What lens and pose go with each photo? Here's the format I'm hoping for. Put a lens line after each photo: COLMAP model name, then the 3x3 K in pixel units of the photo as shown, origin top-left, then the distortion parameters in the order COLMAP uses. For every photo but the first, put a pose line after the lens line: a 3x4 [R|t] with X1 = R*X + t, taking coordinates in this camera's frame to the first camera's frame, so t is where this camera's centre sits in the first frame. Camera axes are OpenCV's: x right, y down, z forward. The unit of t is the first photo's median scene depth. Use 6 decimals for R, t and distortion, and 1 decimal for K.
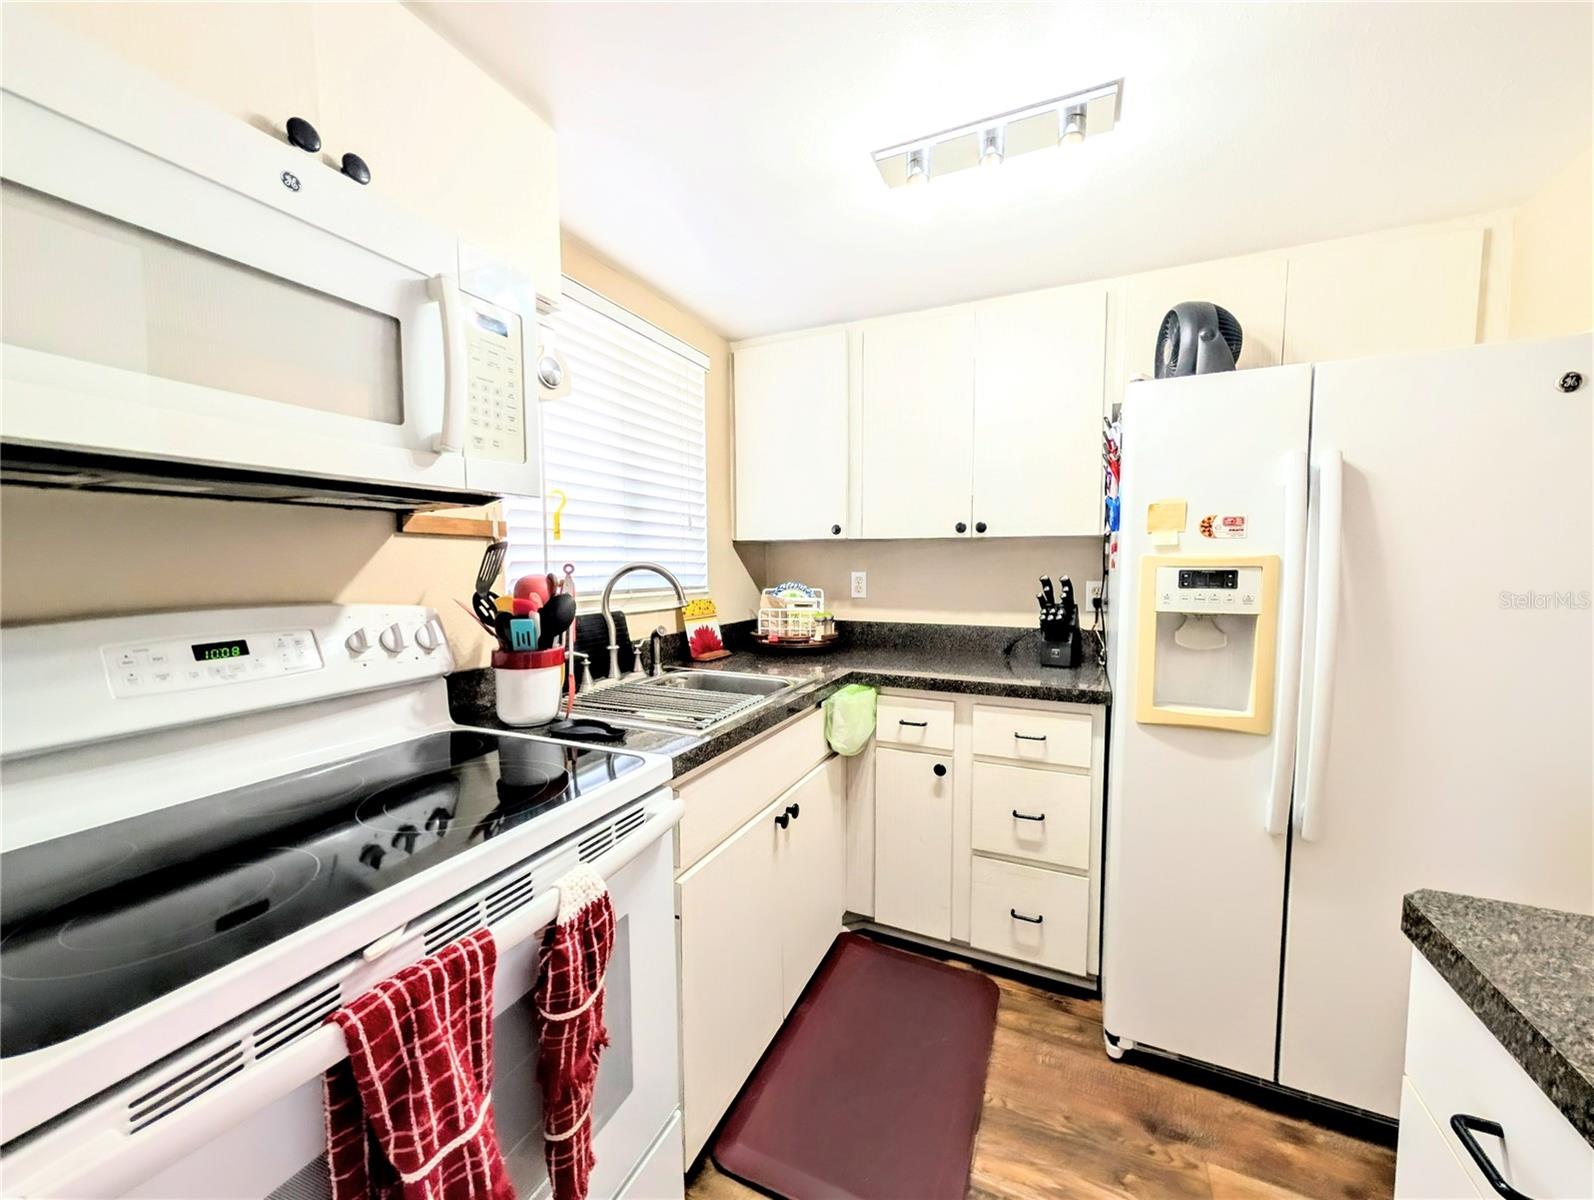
lens RADIAL K [[603.4, 0, 782.3], [0, 603.4, 607.2], [0, 0, 1]] dist [-0.001652, 0.000687]
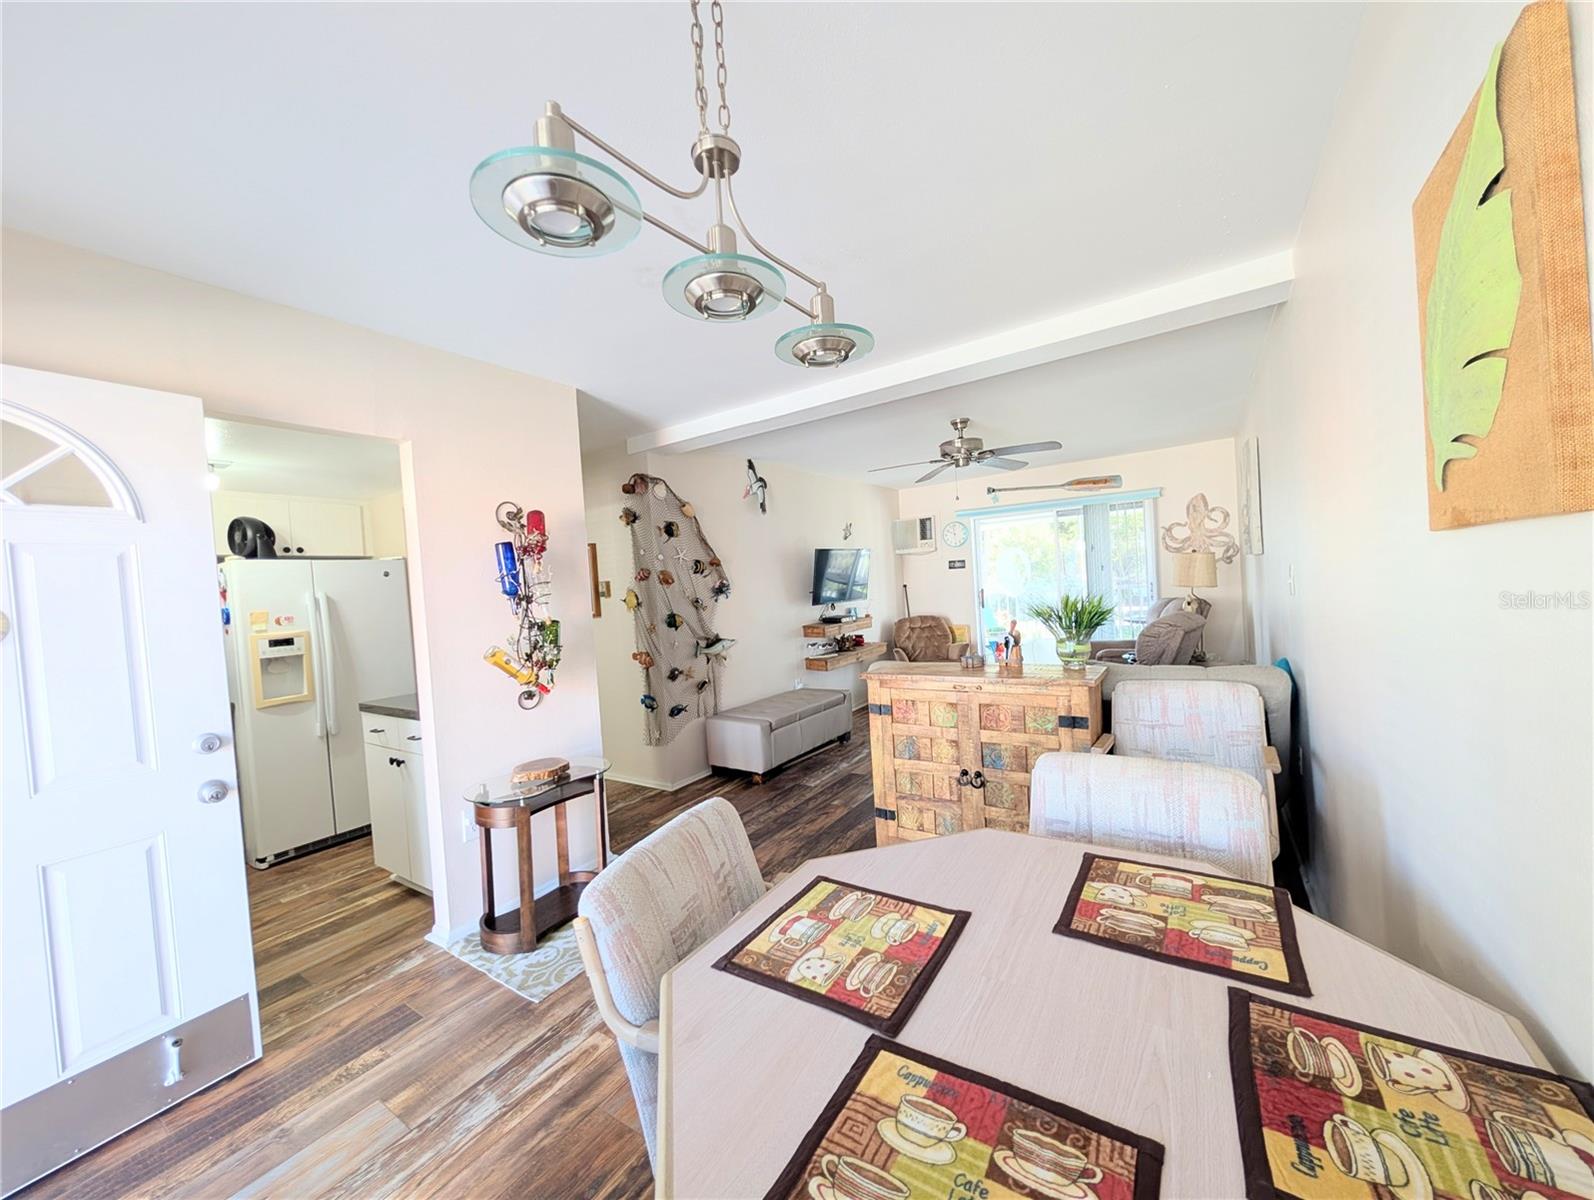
lens RADIAL K [[603.4, 0, 794.9], [0, 603.4, 600.4], [0, 0, 1]] dist [-0.001652, 0.000687]
pose [[0.138153, -0.027760, 0.990022, -1.462739], [0.134817, 0.990830, 0.008969, 0.044831], [-0.981192, 0.132233, 0.140628, -1.451449]]
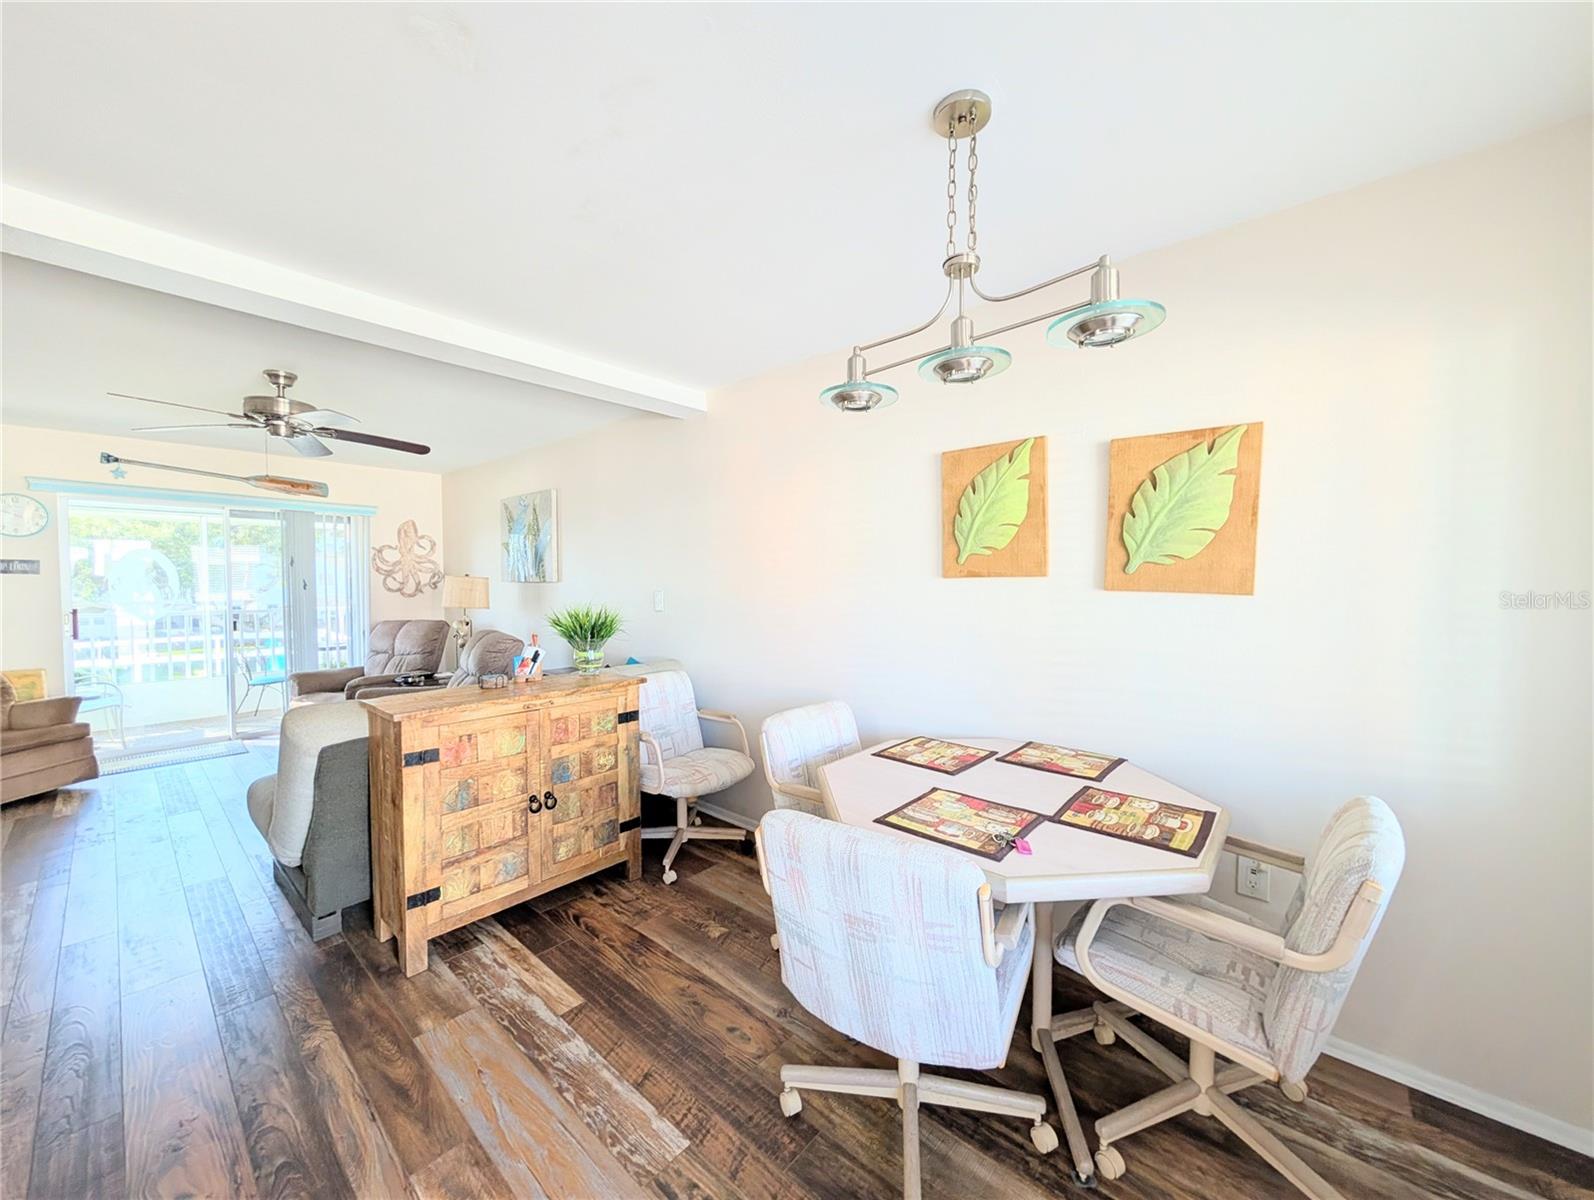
lens RADIAL K [[603.4, 0, 796.4], [0, 603.4, 601.5], [0, 0, 1]] dist [-0.001652, 0.000687]
pose [[-0.963997, -0.000214, 0.265911, -0.710047], [0.027794, 0.994441, 0.101562, -0.055613], [-0.264455, 0.105296, -0.958633, -0.201668]]
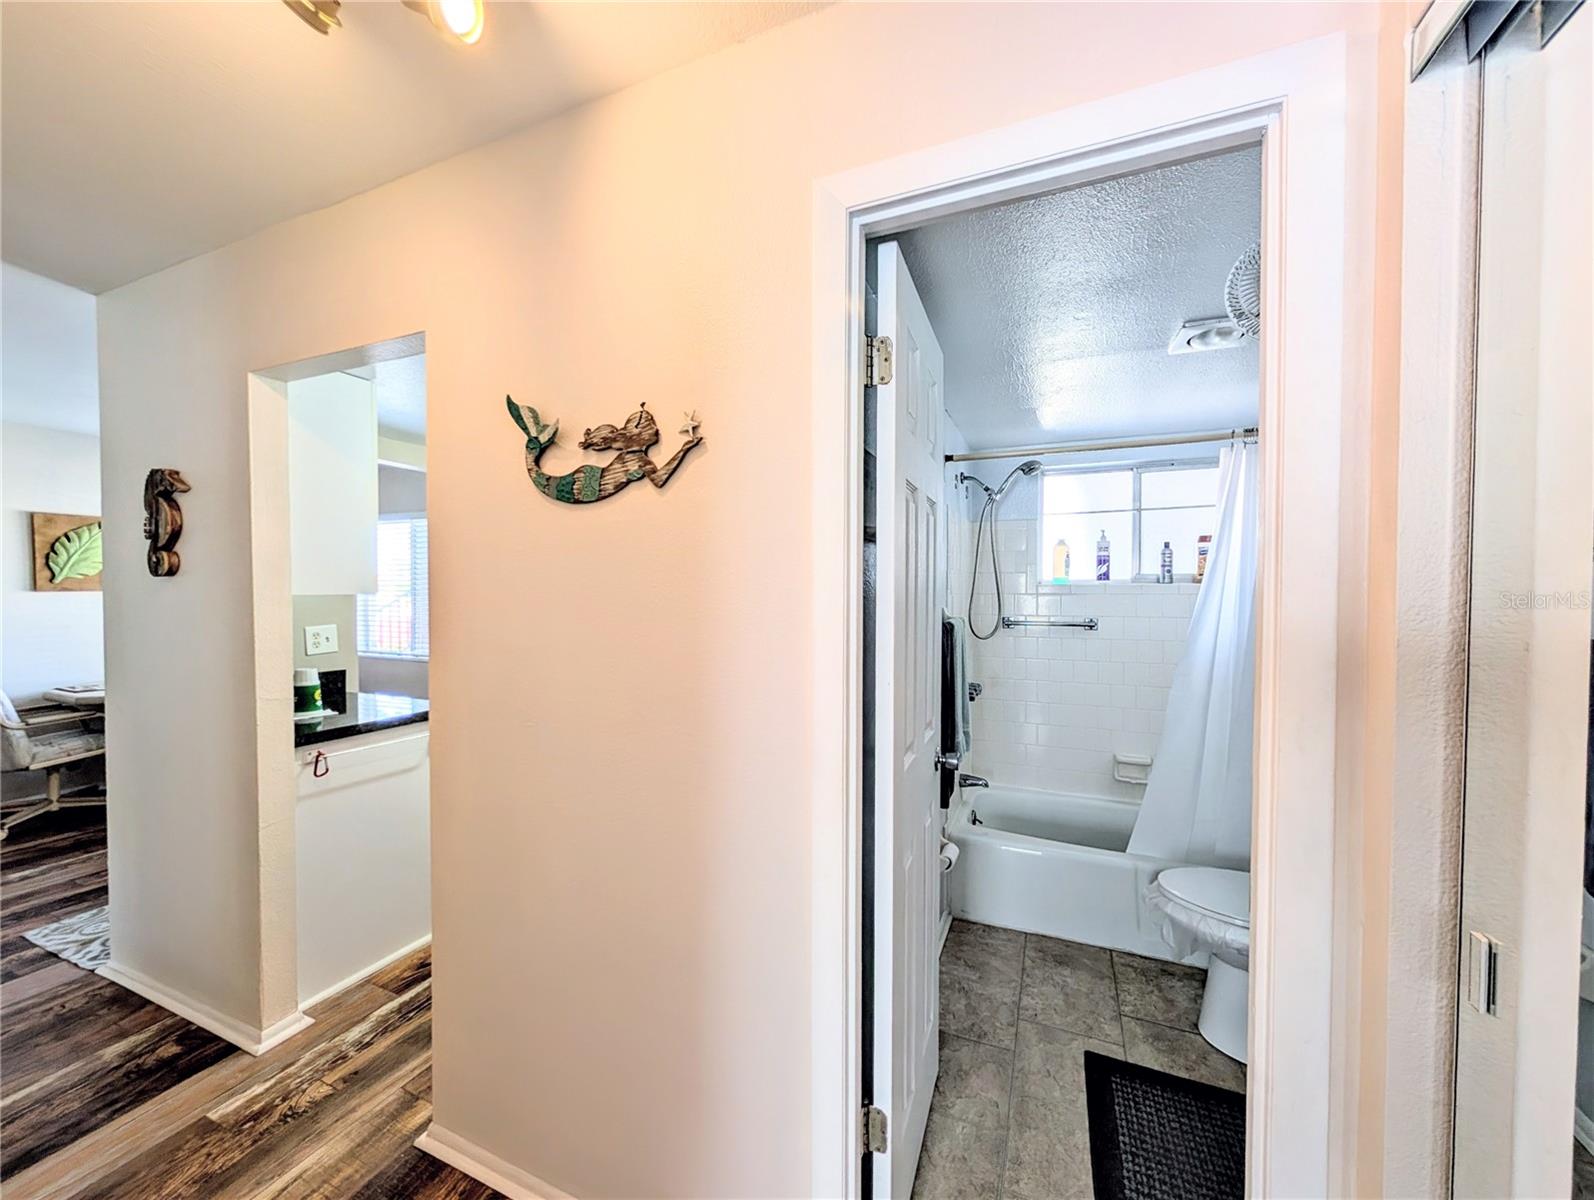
lens RADIAL K [[603.4, 0, 800.1], [0, 603.4, 601.3], [0, 0, 1]] dist [-0.001652, 0.000687]
pose [[0.051274, 0.022347, -0.998435, 2.415614], [-0.074795, 0.997028, 0.018475, -0.208869], [0.995880, 0.073730, 0.052793, 1.401732]]
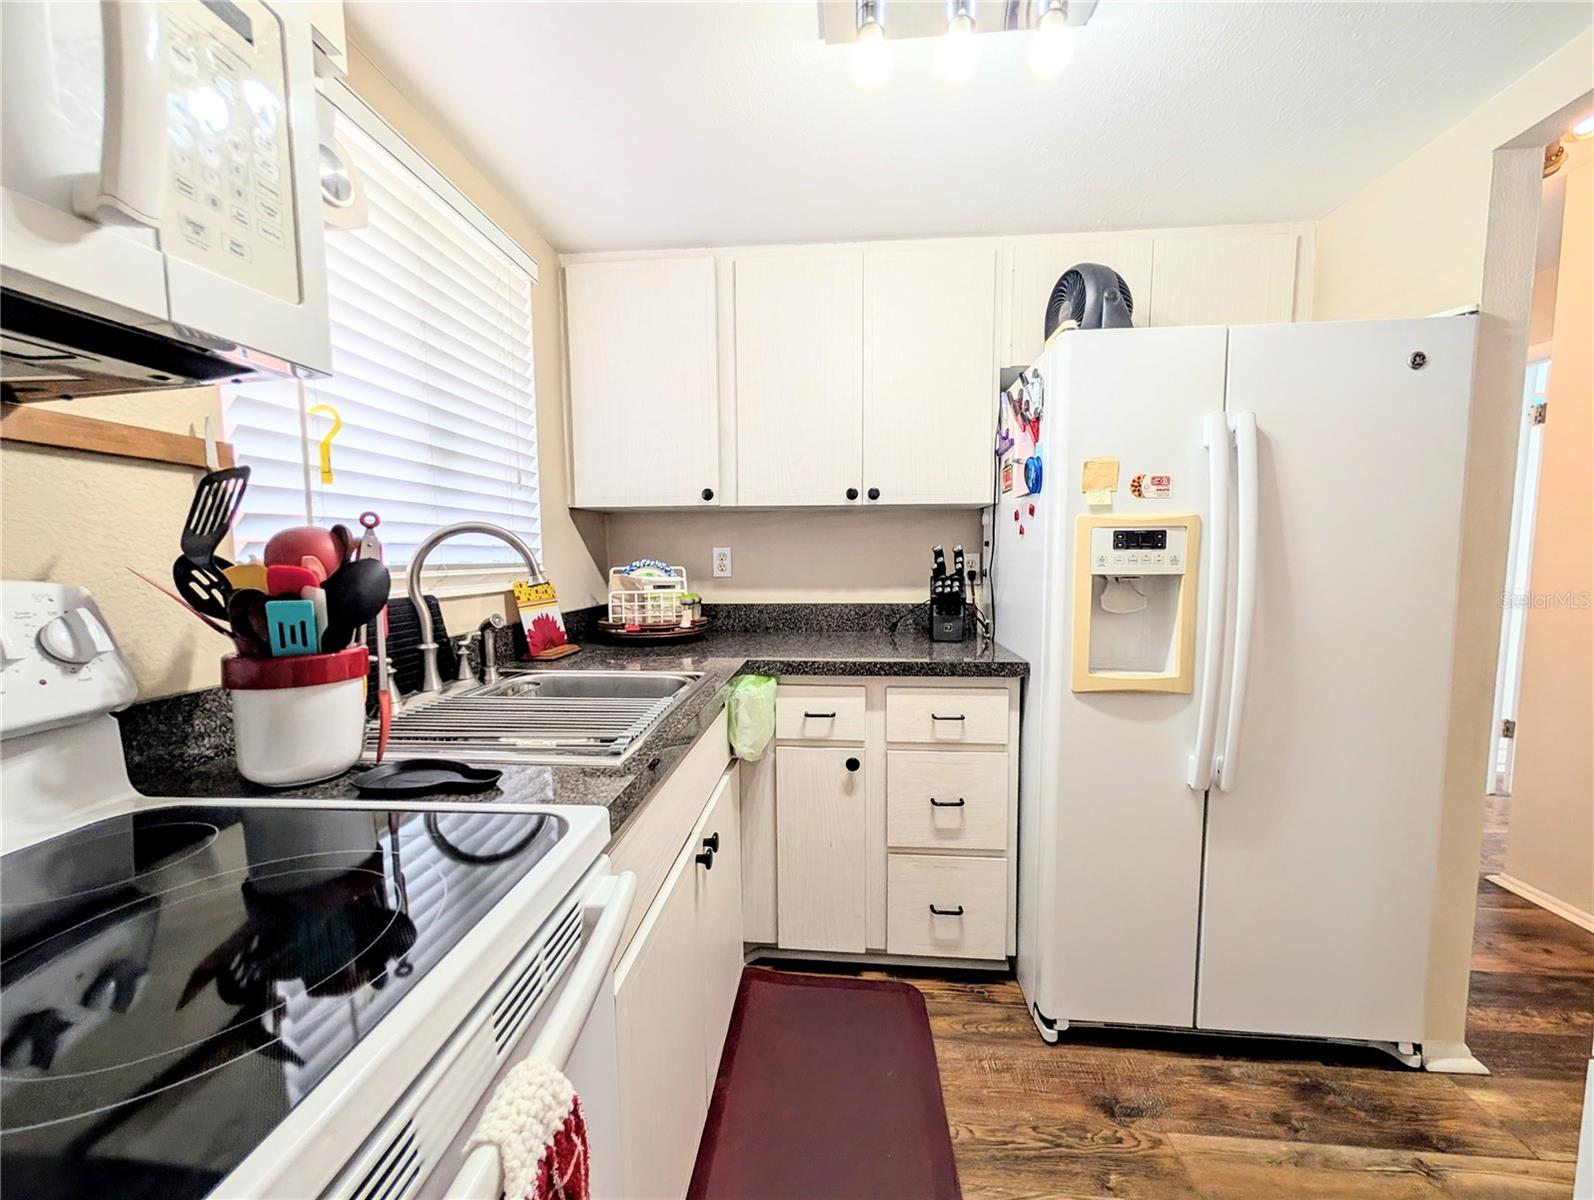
lens RADIAL K [[603.4, 0, 787.4], [0, 603.4, 605.0], [0, 0, 1]] dist [-0.001652, 0.000687]
pose [[0.938007, -0.033095, 0.345033, -0.174873], [0.029804, 0.999446, 0.014839, 0.028031], [-0.345333, -0.003636, 0.938473, 0.281251]]
